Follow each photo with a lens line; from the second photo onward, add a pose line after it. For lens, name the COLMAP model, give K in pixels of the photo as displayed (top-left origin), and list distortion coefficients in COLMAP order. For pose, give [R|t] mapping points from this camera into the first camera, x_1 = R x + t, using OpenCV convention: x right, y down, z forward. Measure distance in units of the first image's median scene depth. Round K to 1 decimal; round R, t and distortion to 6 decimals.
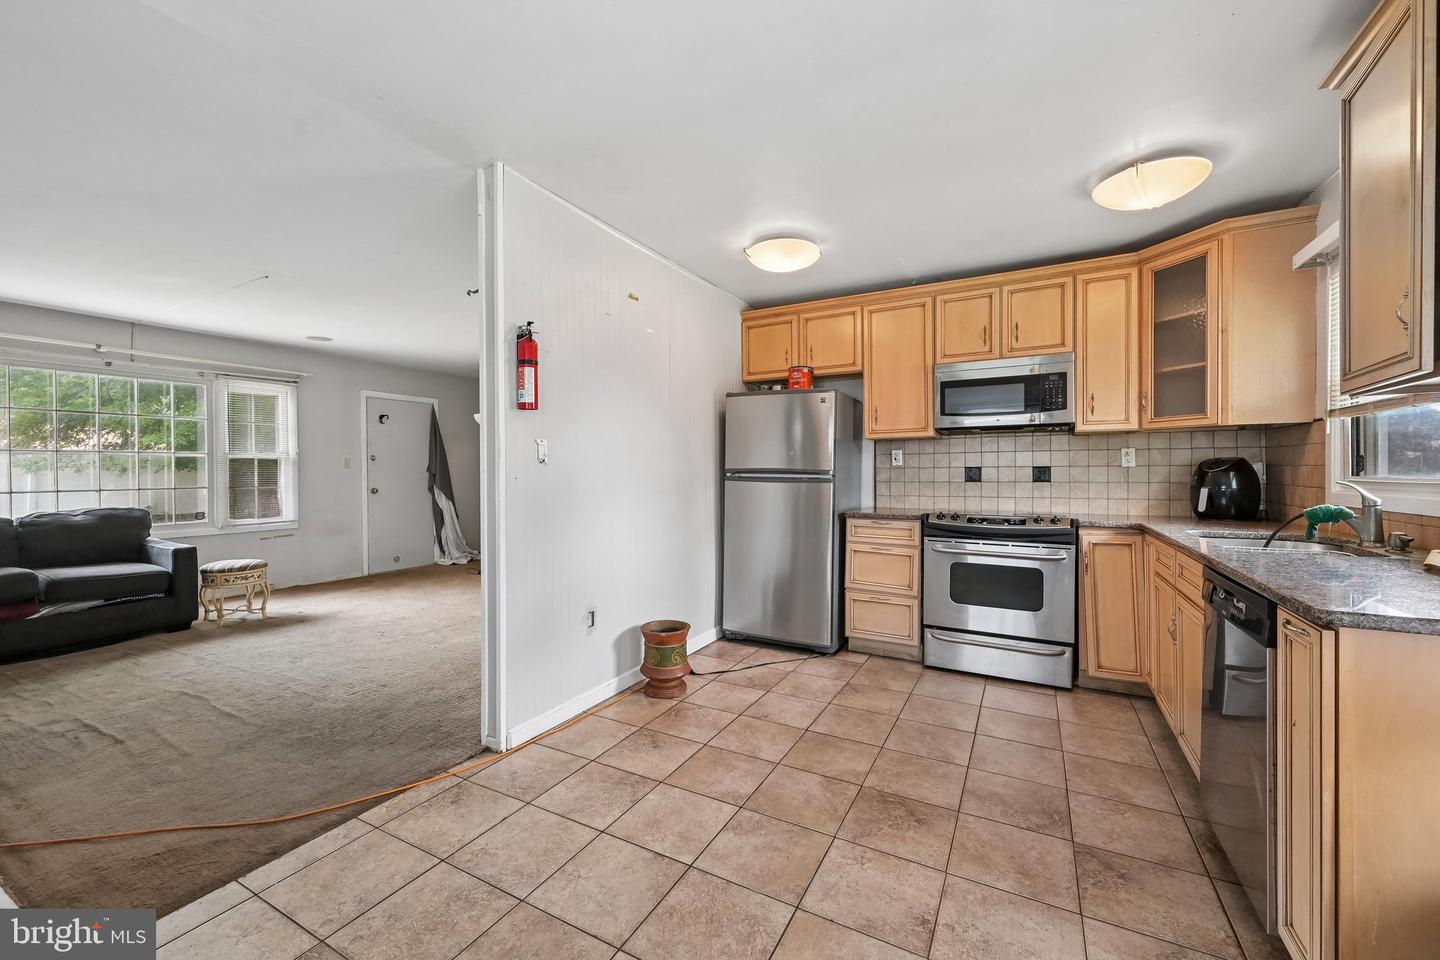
lens RADIAL K [[574.3, 0, 718.1], [0, 574.3, 475.0], [0, 0, 1]] dist [-0.000787, -0.000015]
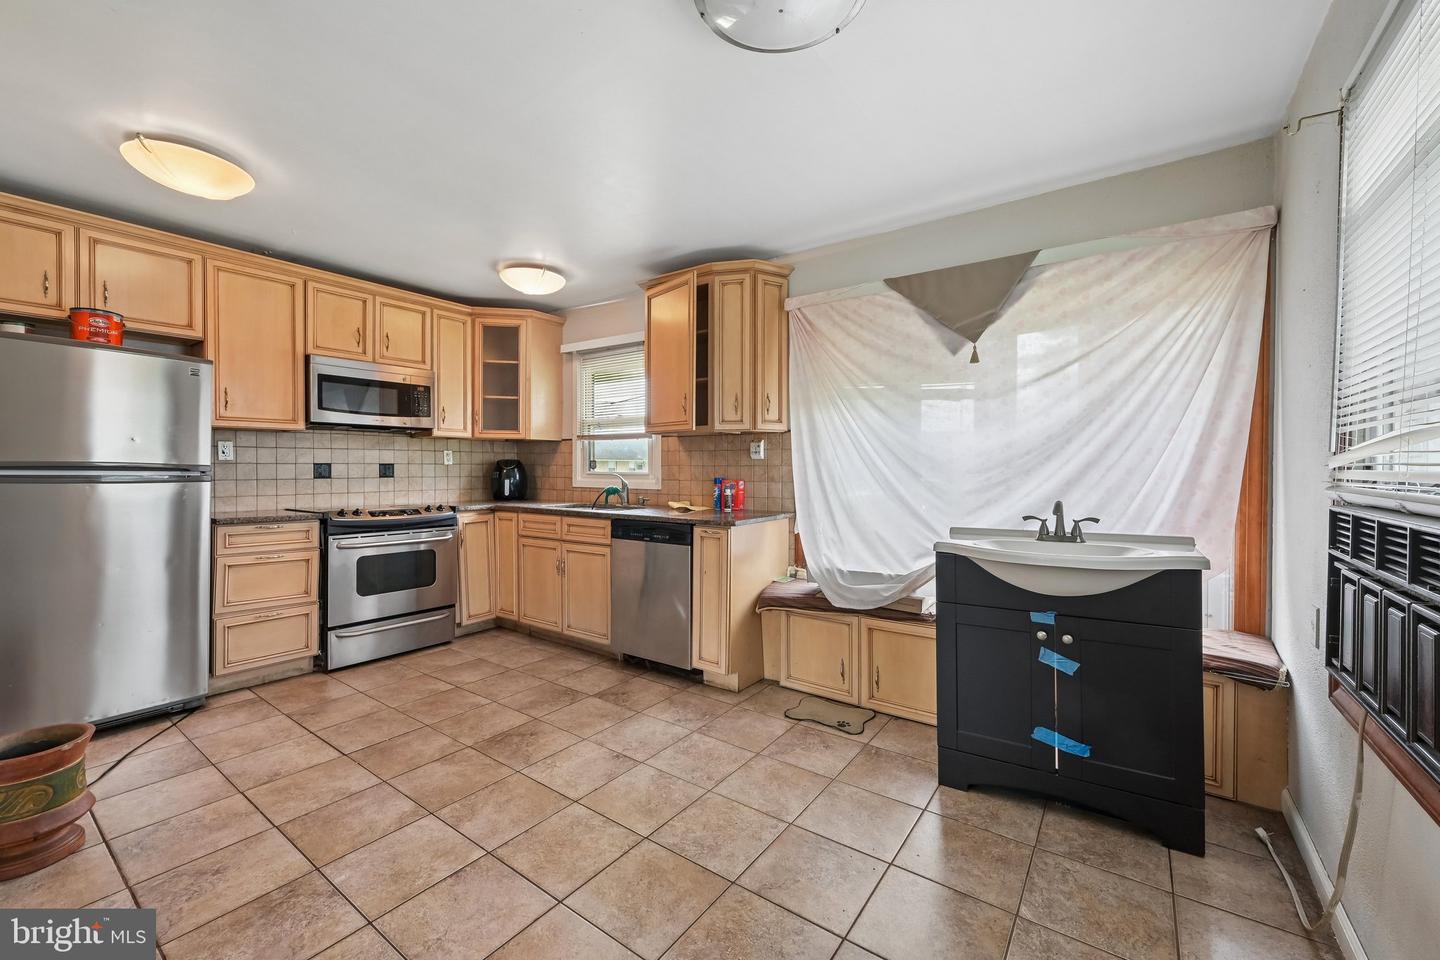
lens RADIAL K [[574.3, 0, 724.1], [0, 574.3, 472.4], [0, 0, 1]] dist [-0.000787, -0.000015]
pose [[0.116577, -0.004862, 0.993170, -0.676838], [0.002994, 0.999985, 0.004544, -0.001413], [-0.993177, 0.002444, 0.116590, 0.307479]]
